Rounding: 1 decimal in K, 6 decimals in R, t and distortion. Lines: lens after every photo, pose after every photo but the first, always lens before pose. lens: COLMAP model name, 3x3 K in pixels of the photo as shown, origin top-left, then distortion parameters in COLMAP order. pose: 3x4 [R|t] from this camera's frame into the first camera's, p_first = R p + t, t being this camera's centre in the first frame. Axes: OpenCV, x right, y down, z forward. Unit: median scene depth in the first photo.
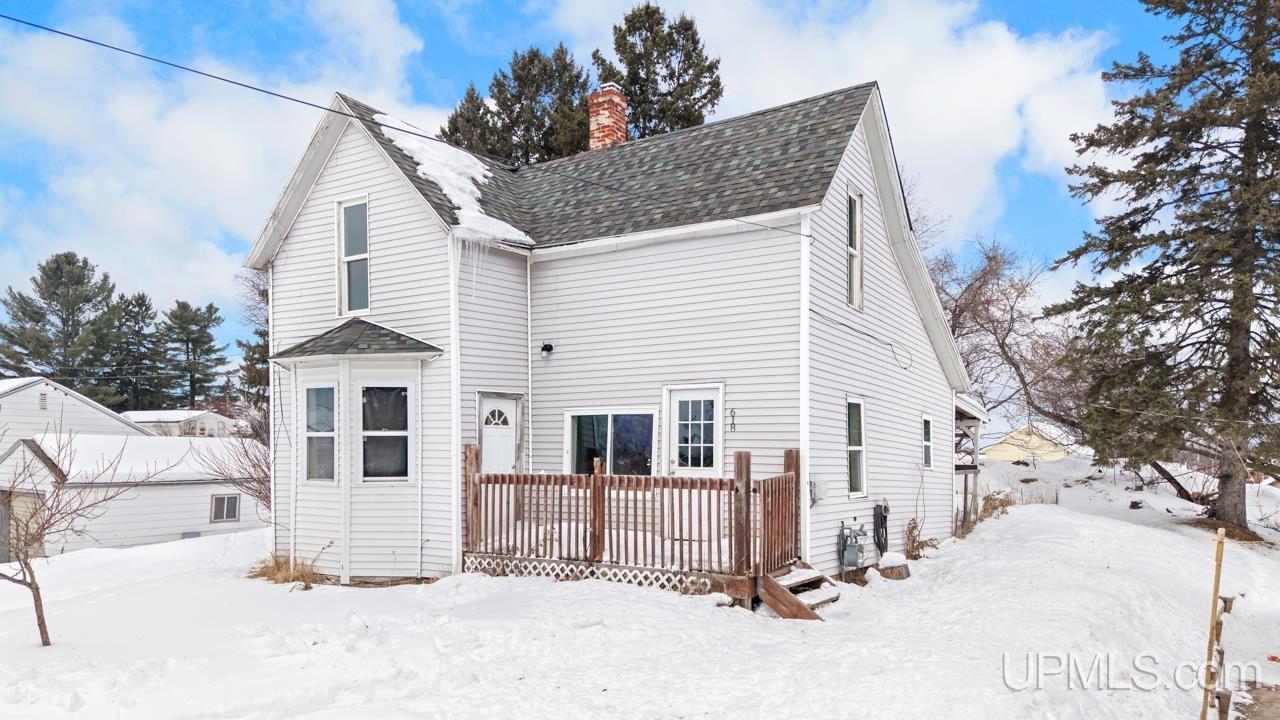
lens RADIAL K [[901.3, 0, 676.3], [0, 901.3, 380.3], [0, 0, 1]] dist [0.047884, -0.003615]
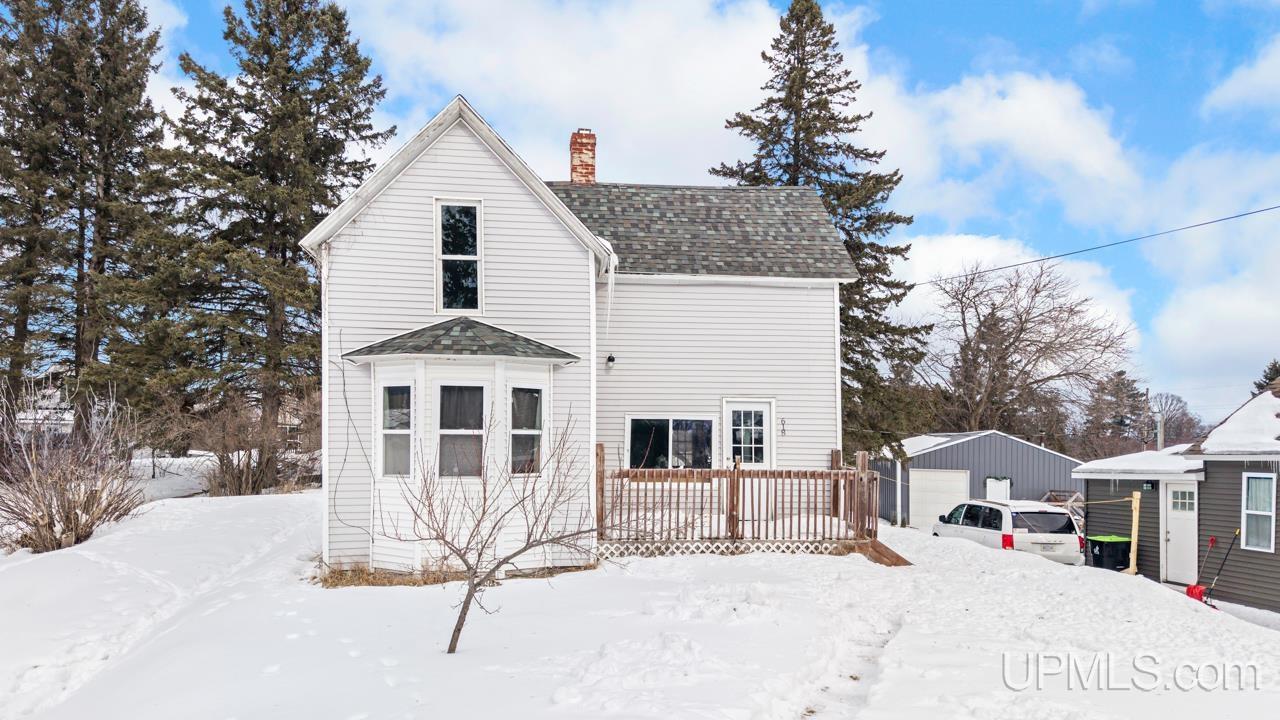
lens RADIAL K [[861.7, 0, 648.8], [0, 861.7, 352.6], [0, 0, 1]] dist [0.037932, -0.005845]
pose [[0.772961, 0.073004, 0.630239, -0.858780], [-0.057835, 0.997330, -0.044593, 0.002298], [-0.631812, -0.001981, 0.775119, 0.128784]]
